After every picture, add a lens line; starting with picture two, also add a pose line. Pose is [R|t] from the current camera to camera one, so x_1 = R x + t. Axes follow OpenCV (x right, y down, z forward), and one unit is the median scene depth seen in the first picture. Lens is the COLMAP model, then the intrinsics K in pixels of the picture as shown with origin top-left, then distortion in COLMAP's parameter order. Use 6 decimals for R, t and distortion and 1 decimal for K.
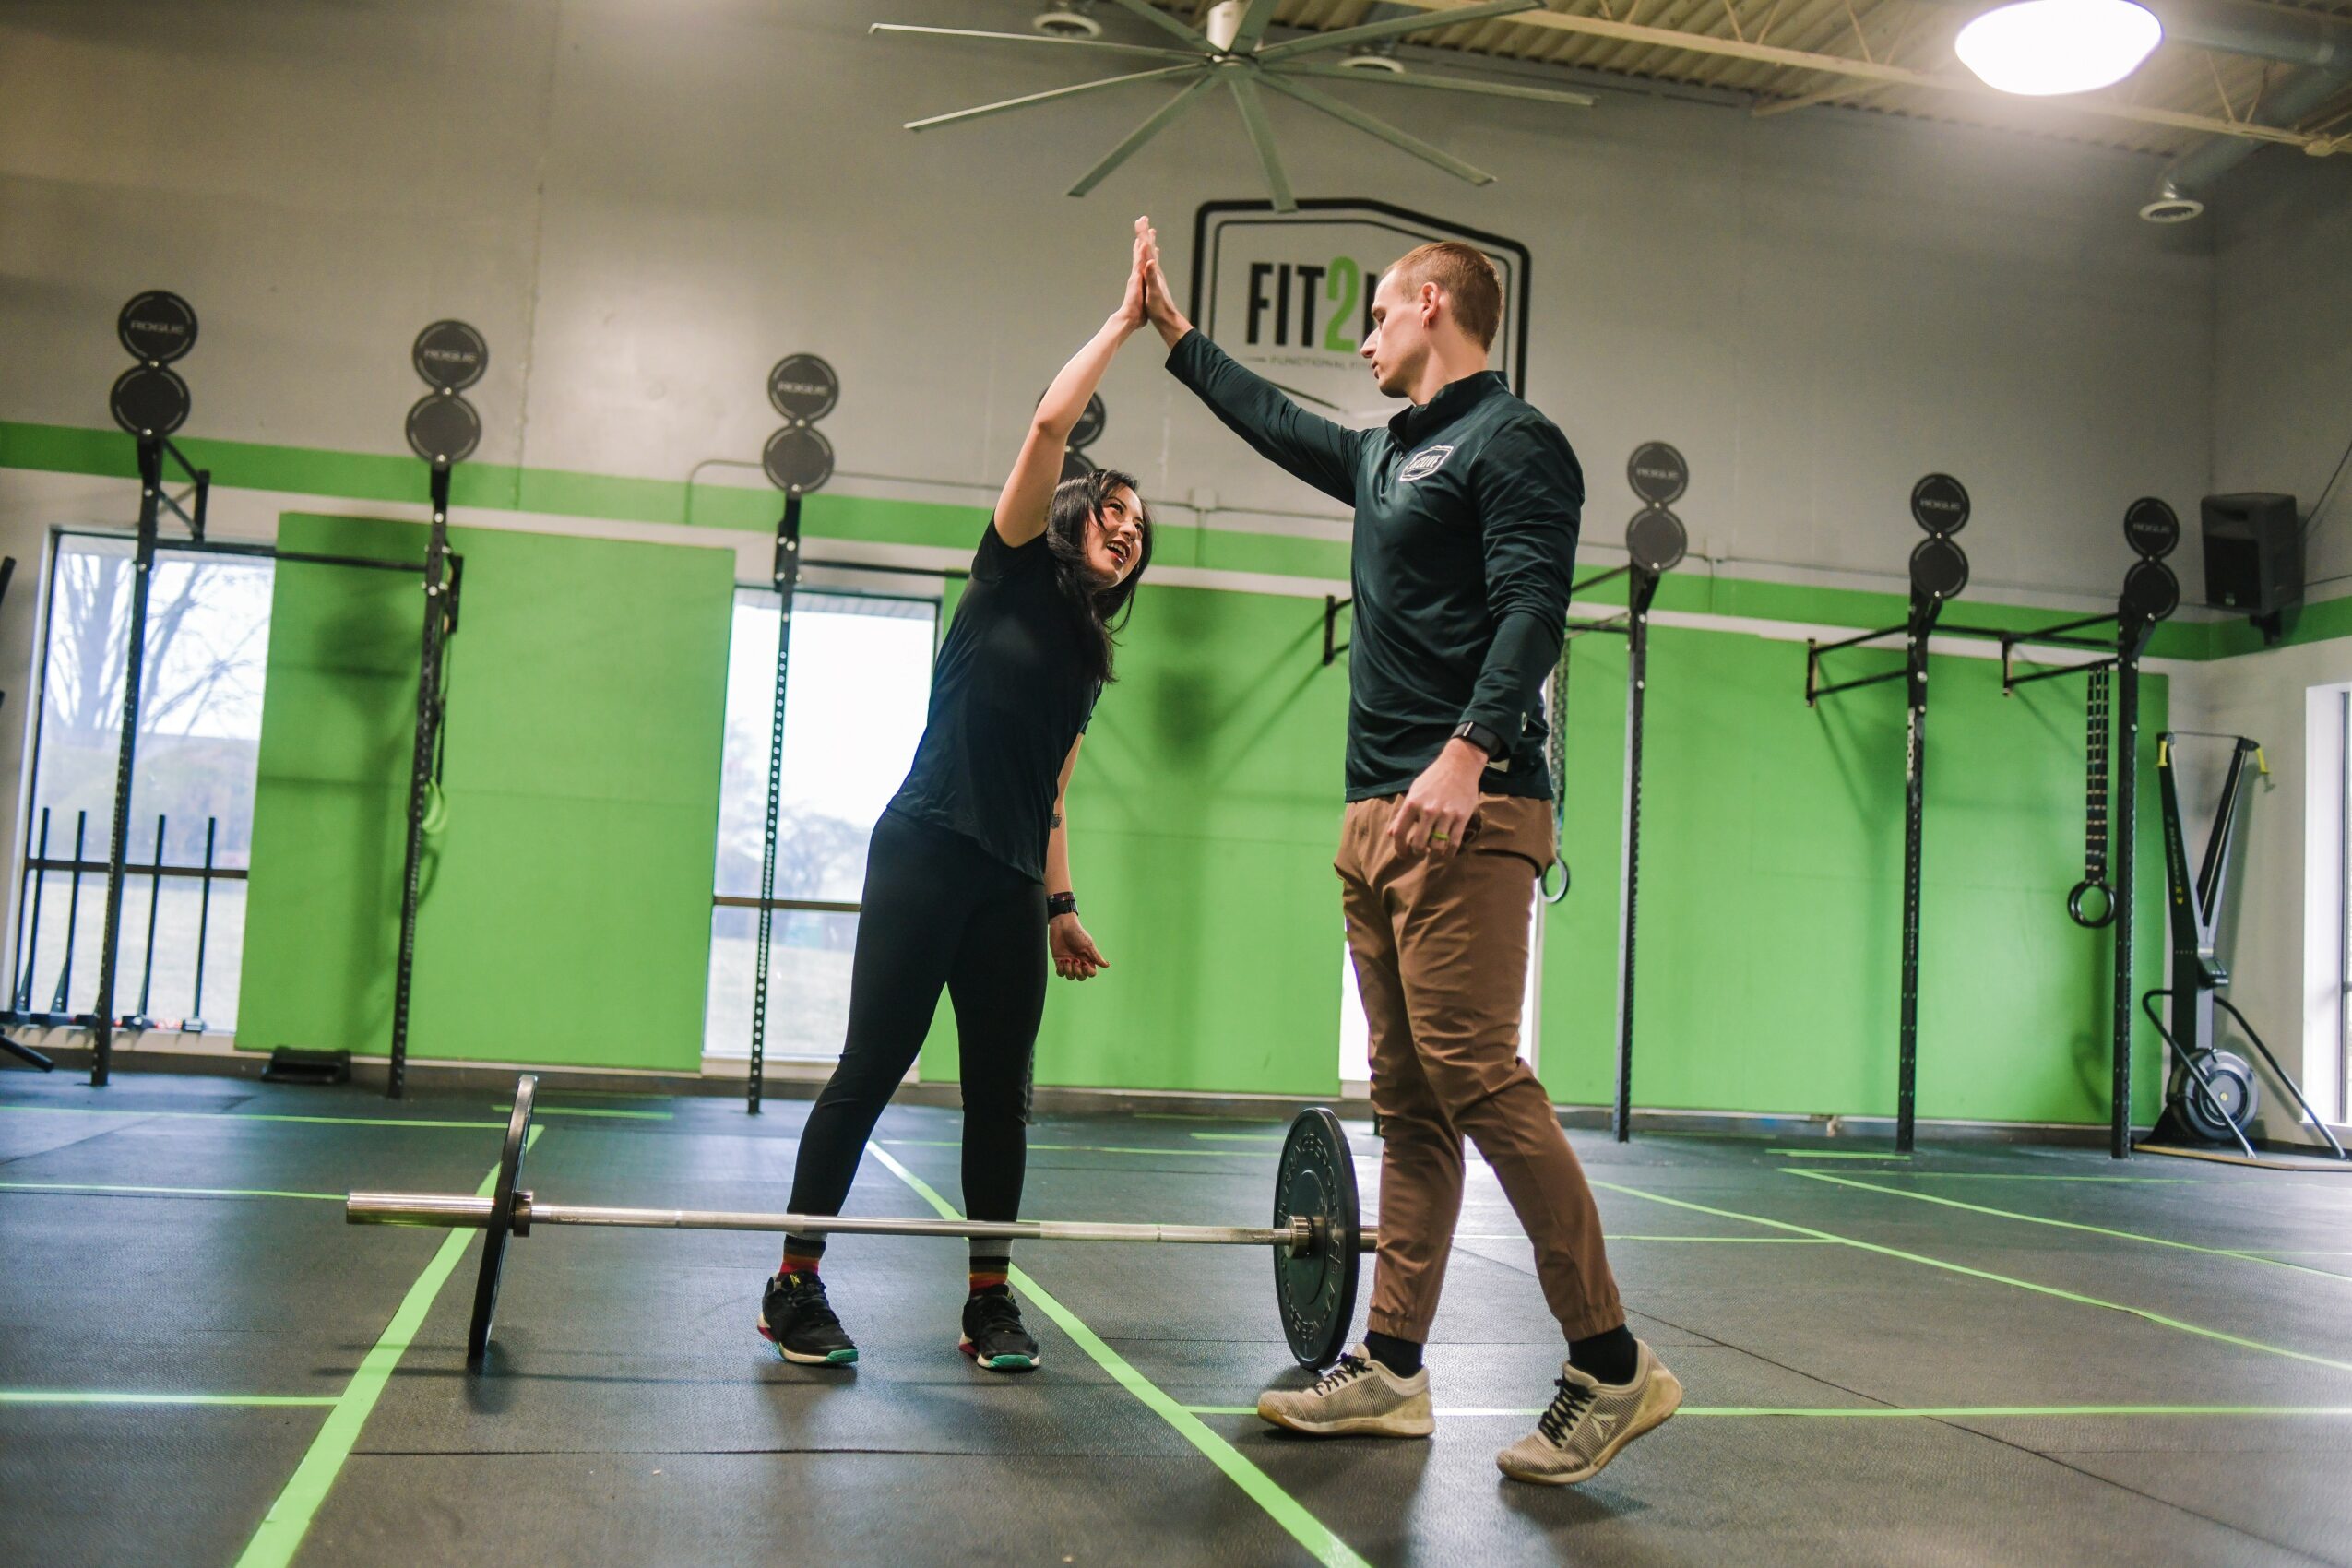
lens RADIAL K [[2378.2, 0, 1185.1], [0, 2378.2, 771.7], [0, 0, 1]] dist [-0.088686, 0.097855]
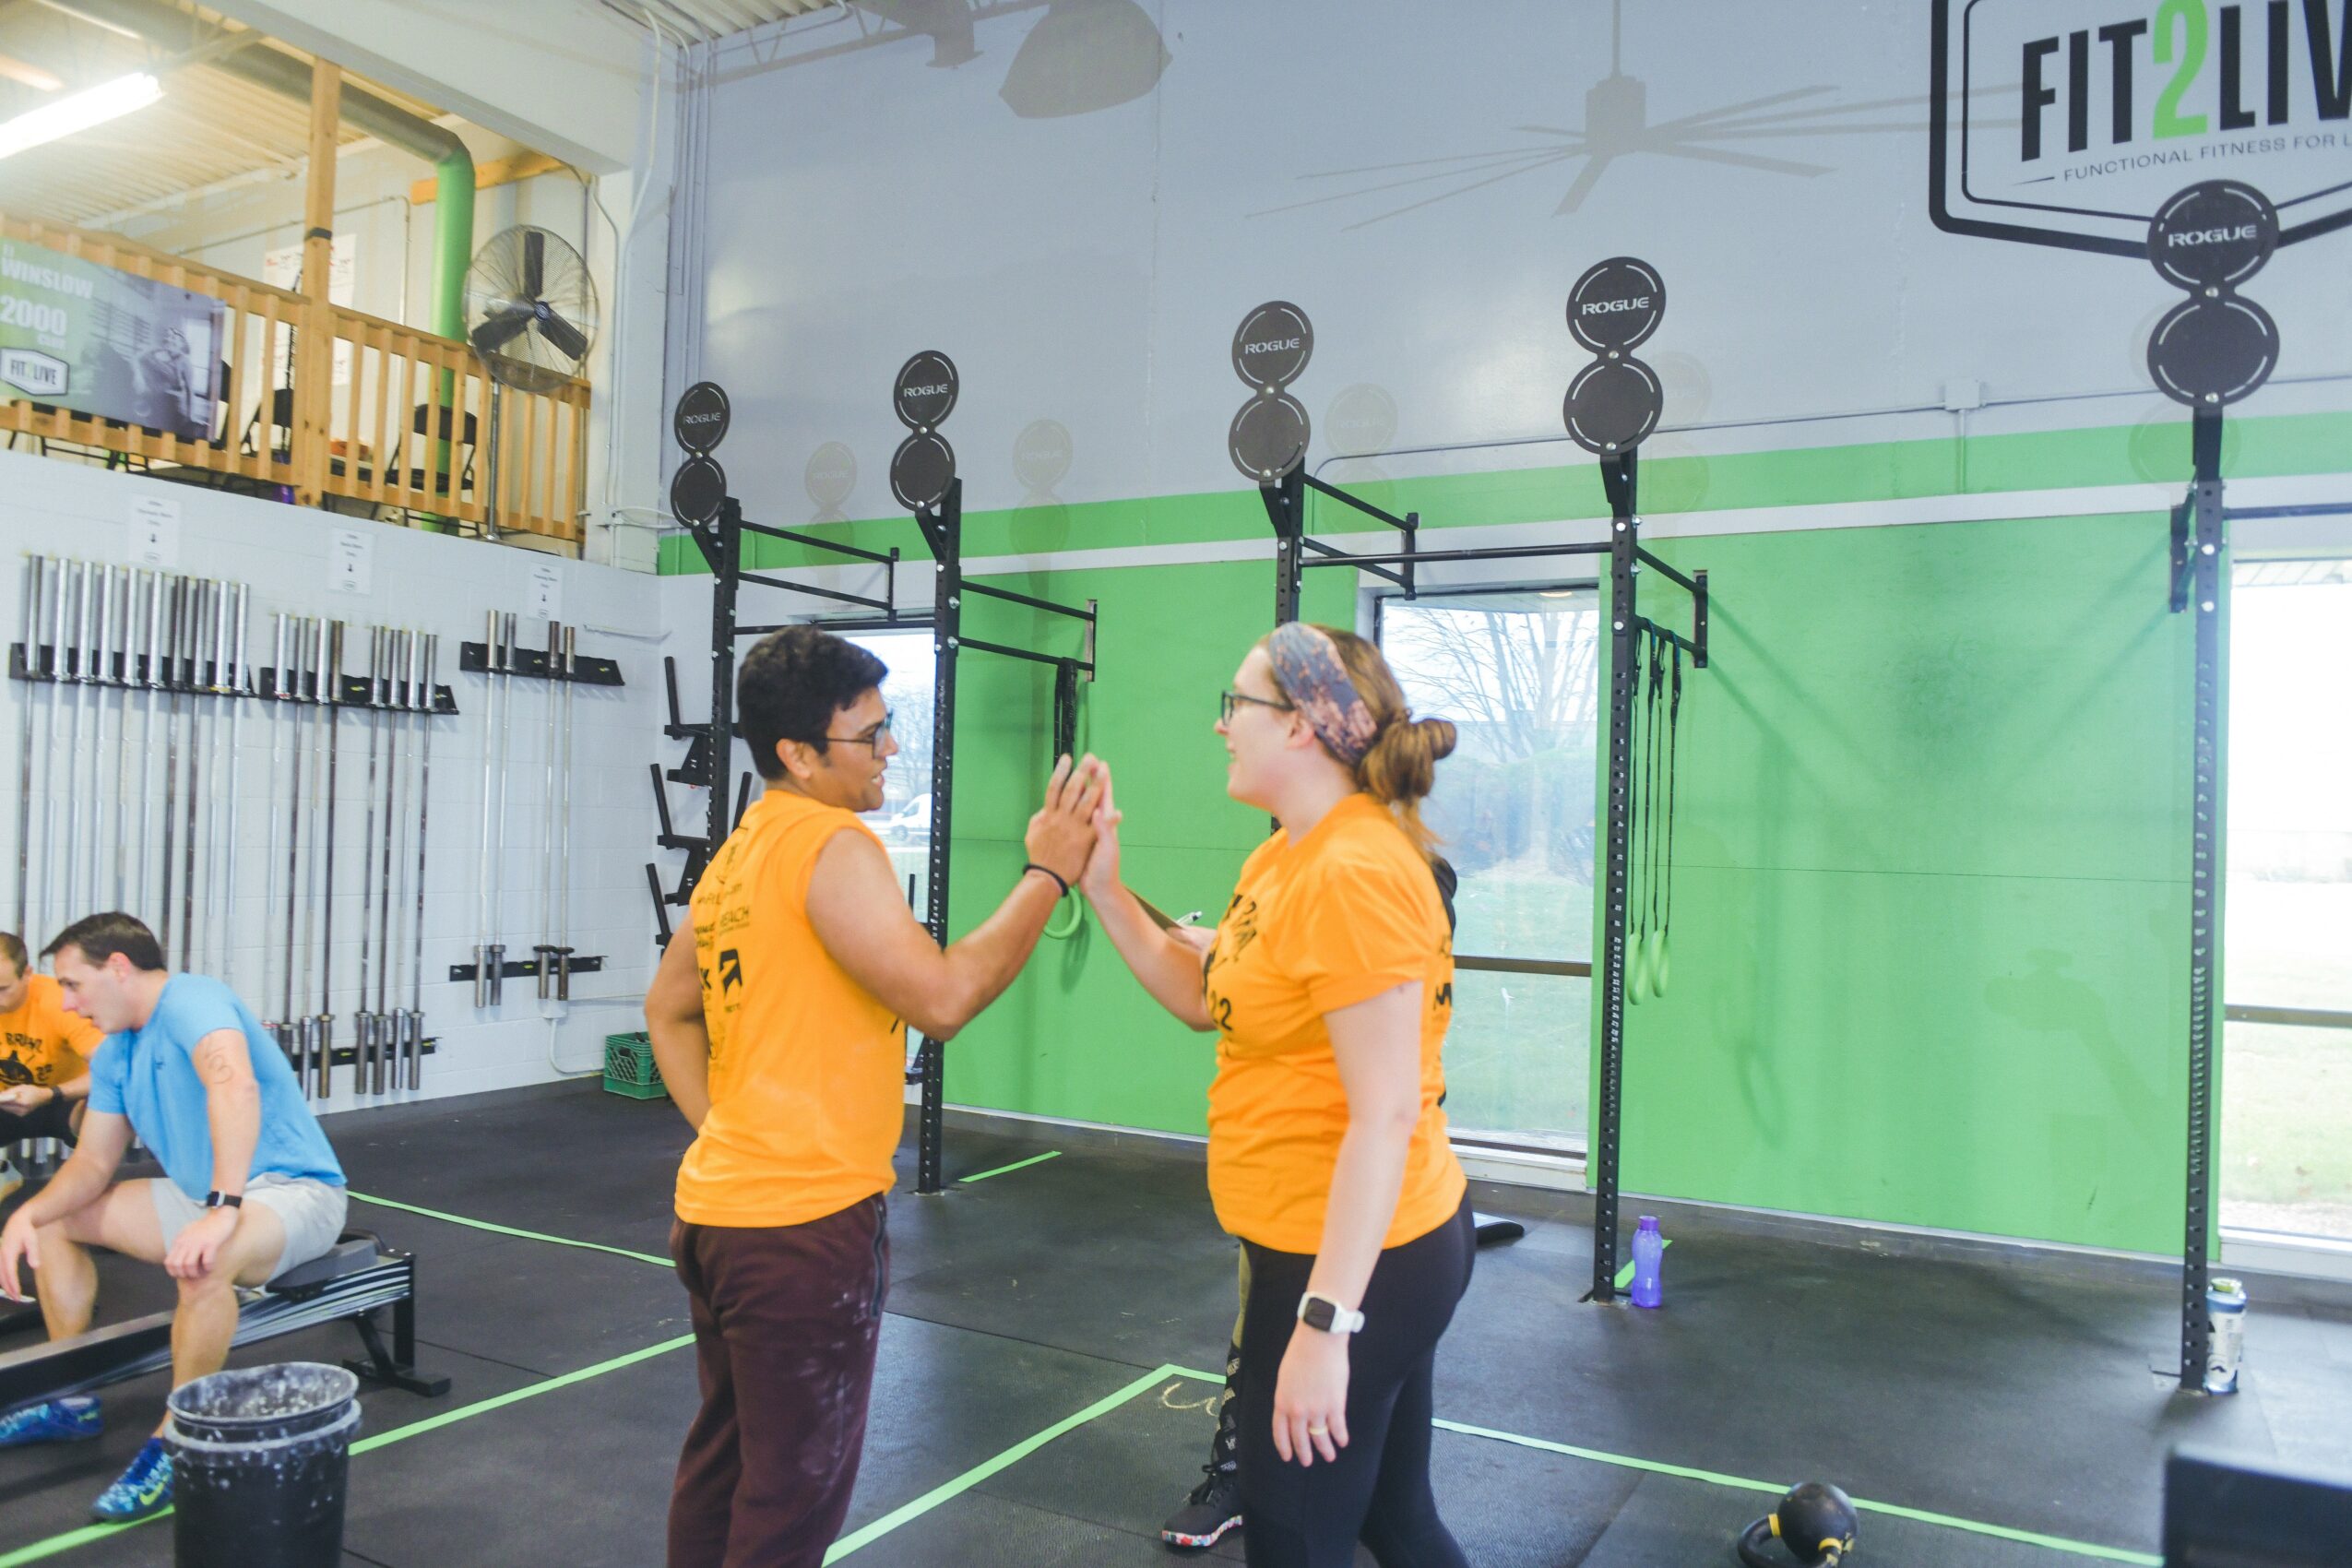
lens RADIAL K [[1656.4, 0, 1186.4], [0, 1656.4, 790.8], [0, 0, 1]] dist [-0.036747, -0.005119]
pose [[0.749312, -0.039687, -0.661026, 0.151760], [0.066566, 0.997661, 0.015558, -0.020154], [0.658862, -0.055660, 0.750201, 0.472104]]
